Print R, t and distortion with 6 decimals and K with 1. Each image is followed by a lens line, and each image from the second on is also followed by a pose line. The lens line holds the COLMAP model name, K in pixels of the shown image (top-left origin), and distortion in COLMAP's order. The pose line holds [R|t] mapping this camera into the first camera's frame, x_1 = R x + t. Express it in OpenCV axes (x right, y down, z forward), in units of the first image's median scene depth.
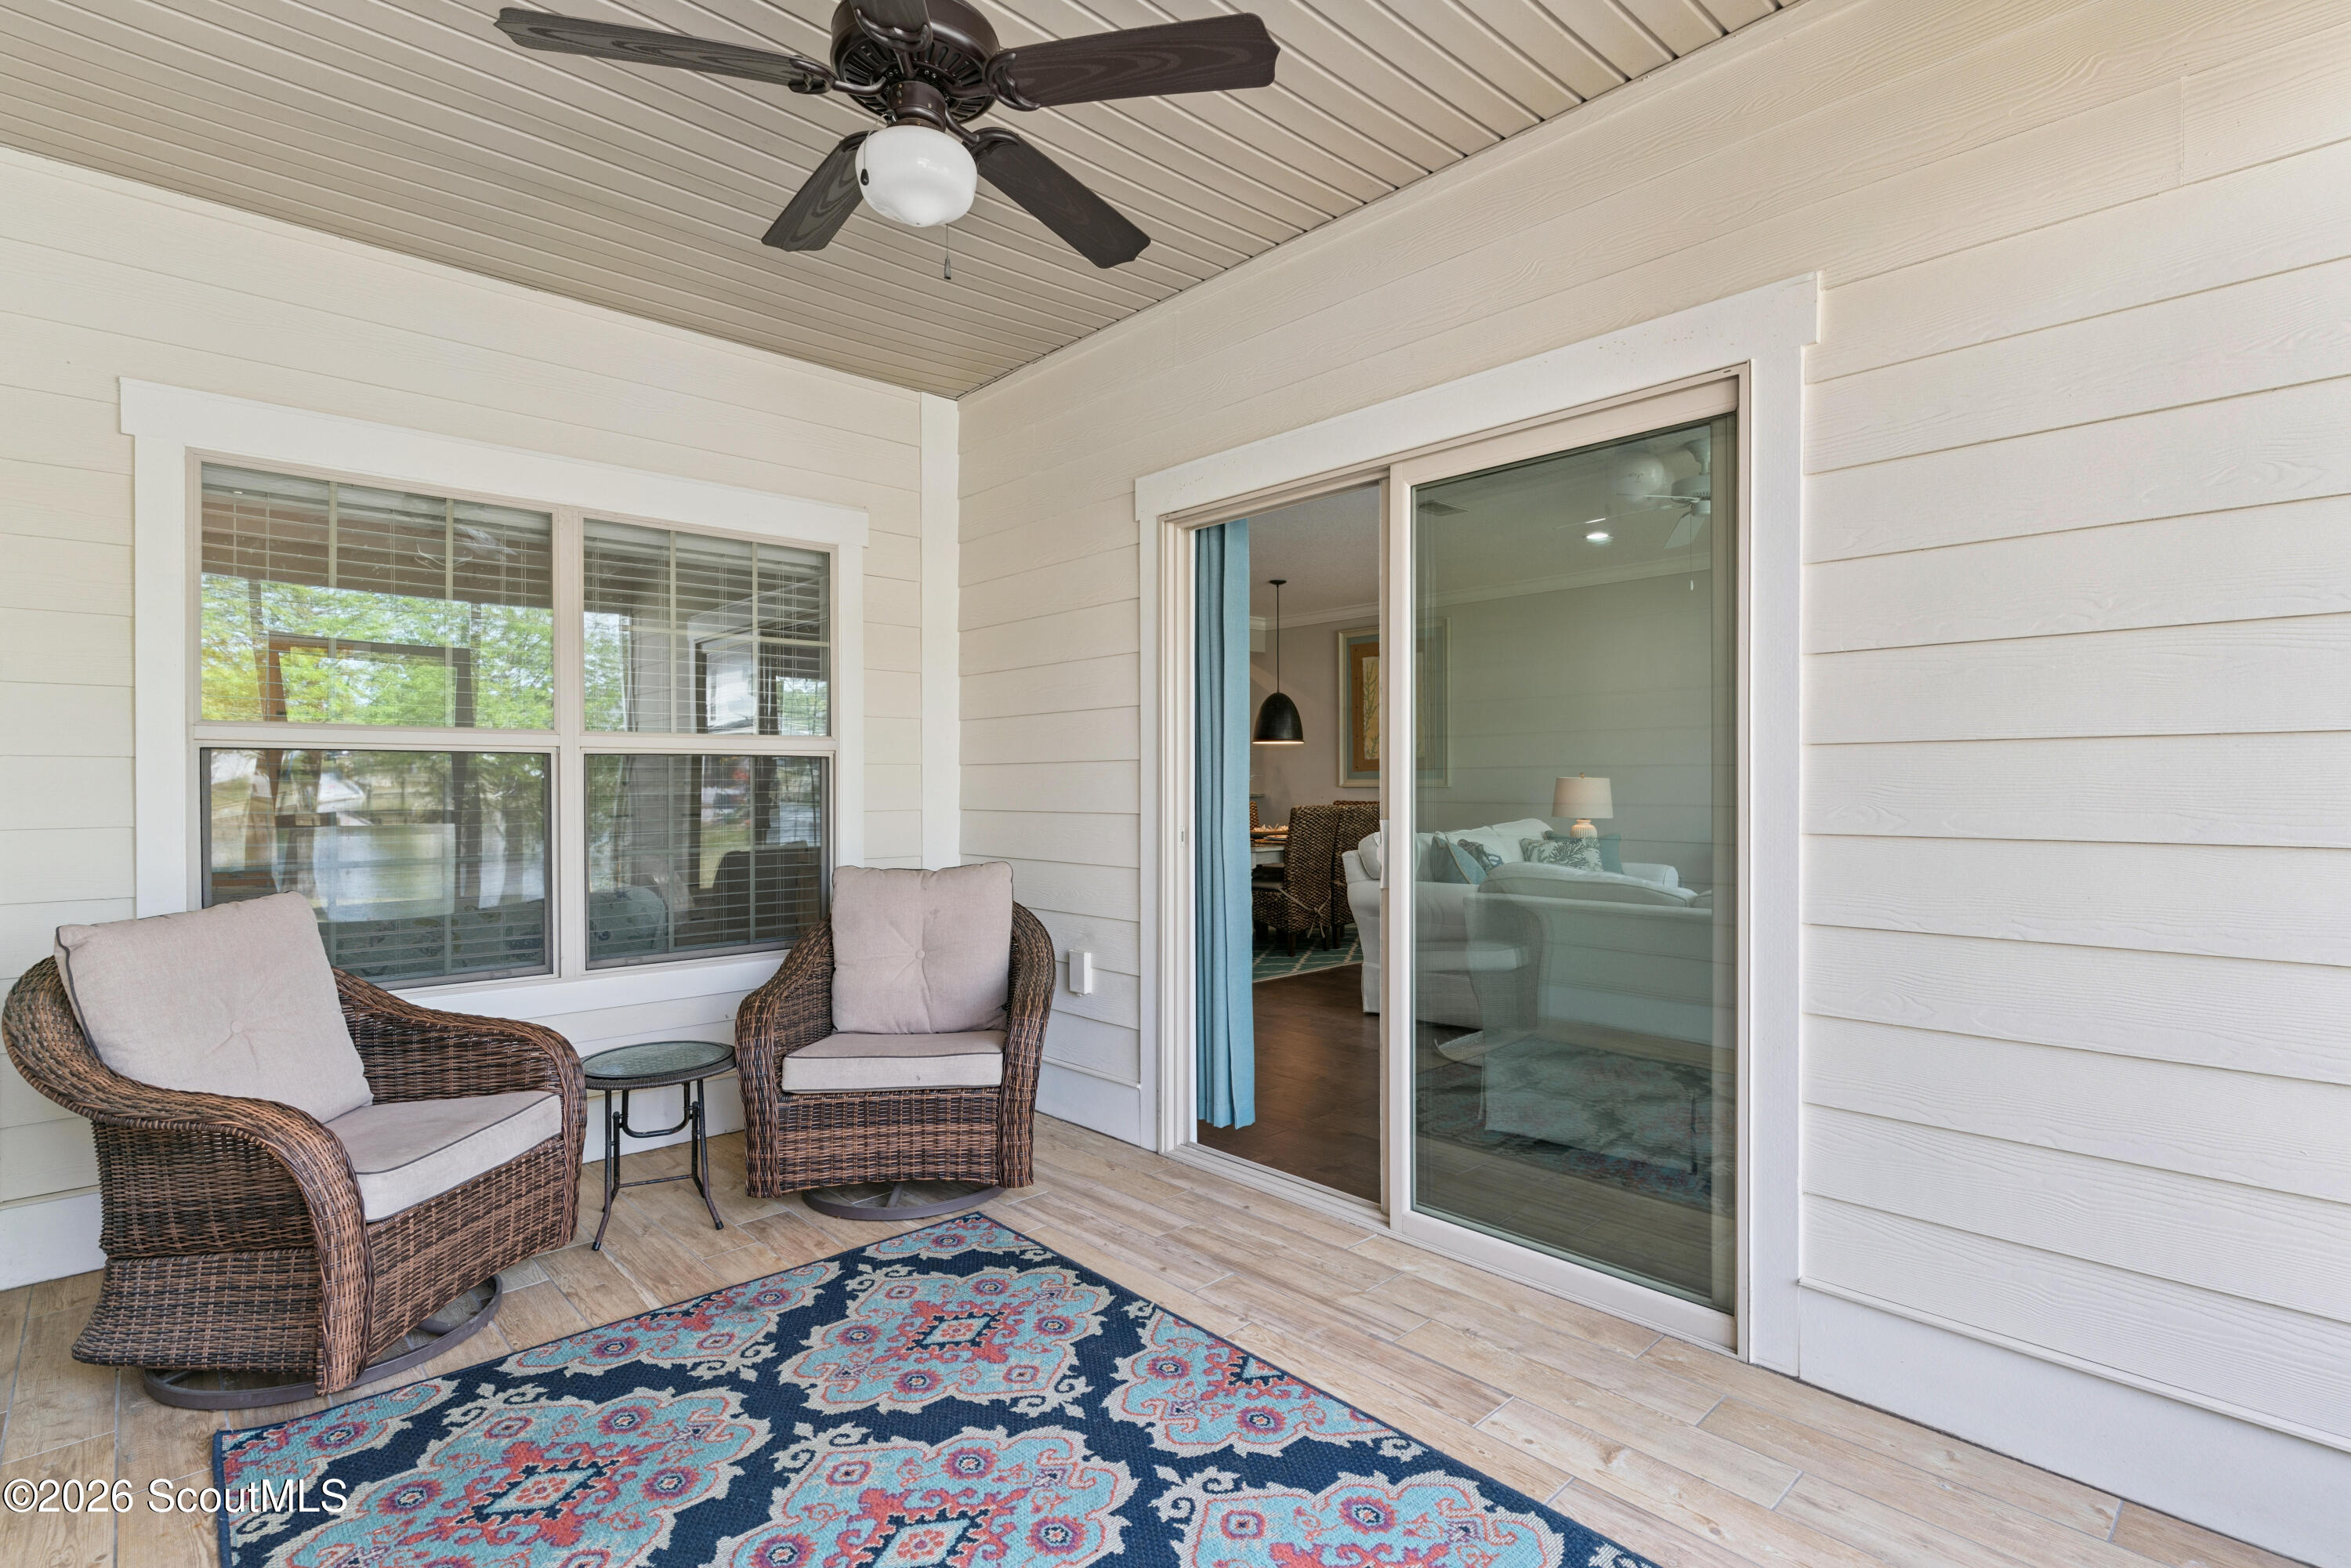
lens RADIAL K [[1128.7, 0, 1165.3], [0, 1128.7, 773.2], [0, 0, 1]] dist [-0.003966, -0.000407]
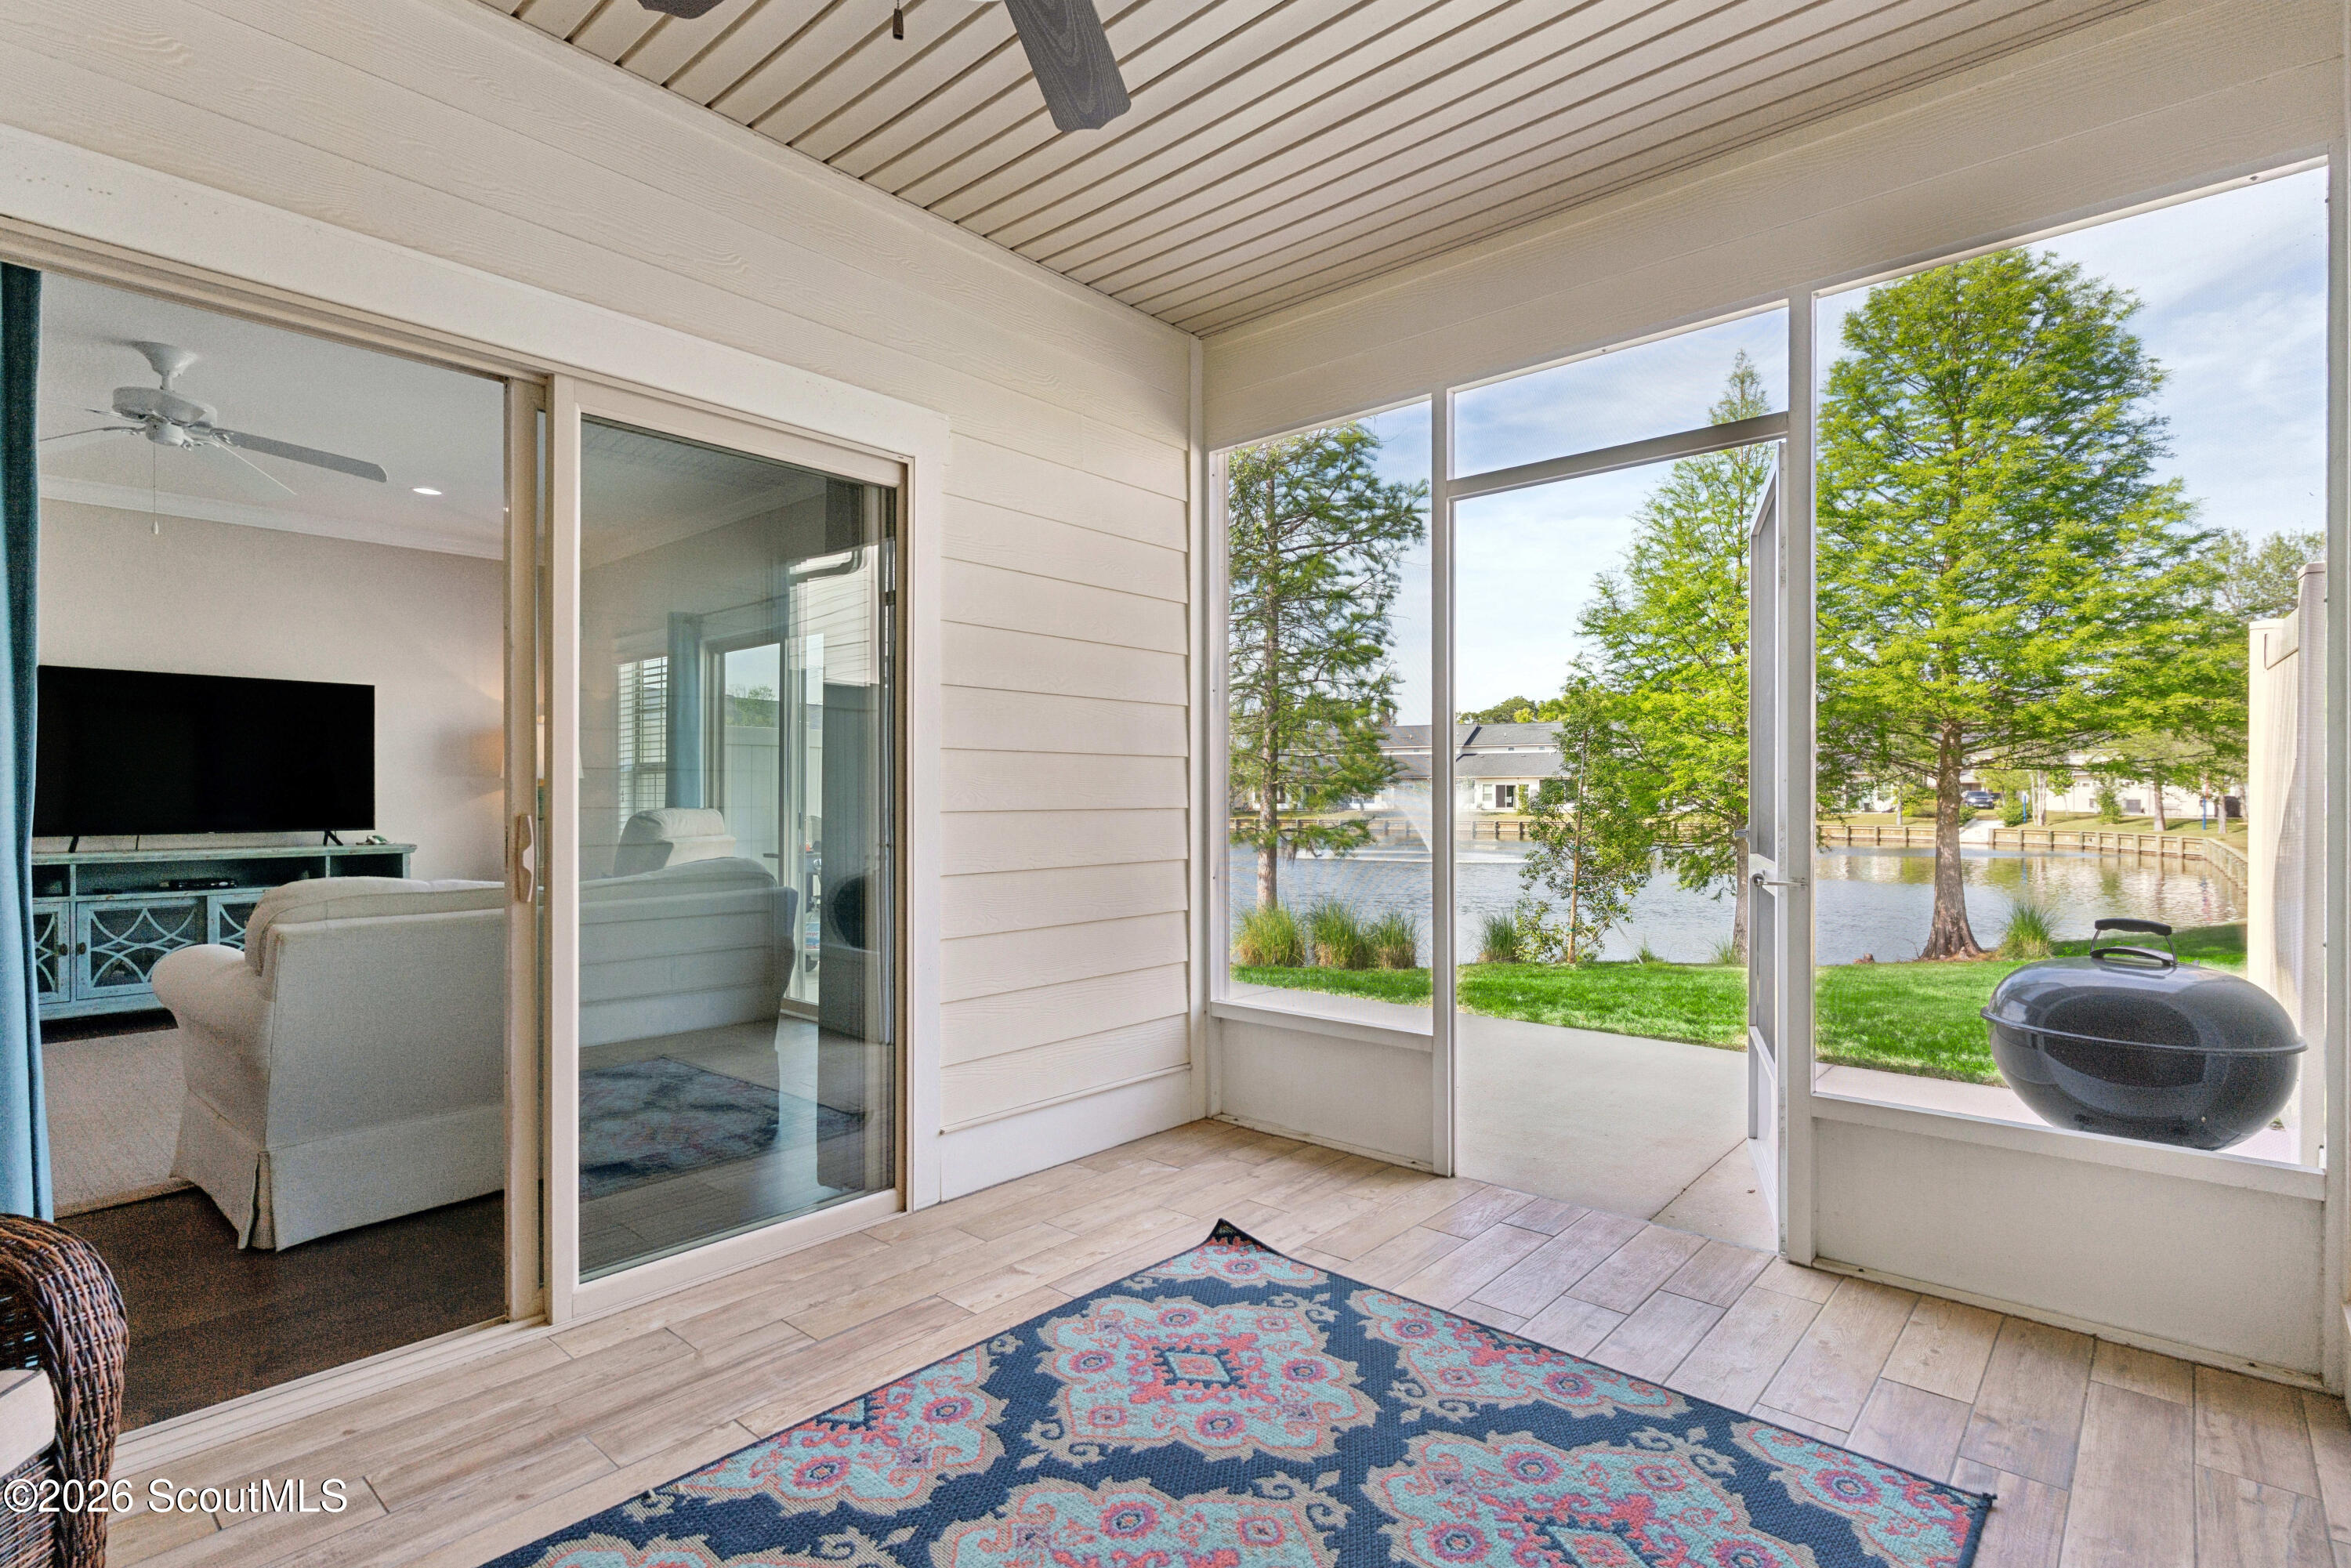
lens RADIAL K [[1128.7, 0, 1185.0], [0, 1128.7, 800.3], [0, 0, 1]] dist [-0.003966, -0.000407]
pose [[-0.111895, 0.000582, 0.993720, -0.851512], [-0.006028, 0.999981, -0.001264, 0.033883], [-0.993702, -0.006132, -0.111889, 0.833854]]
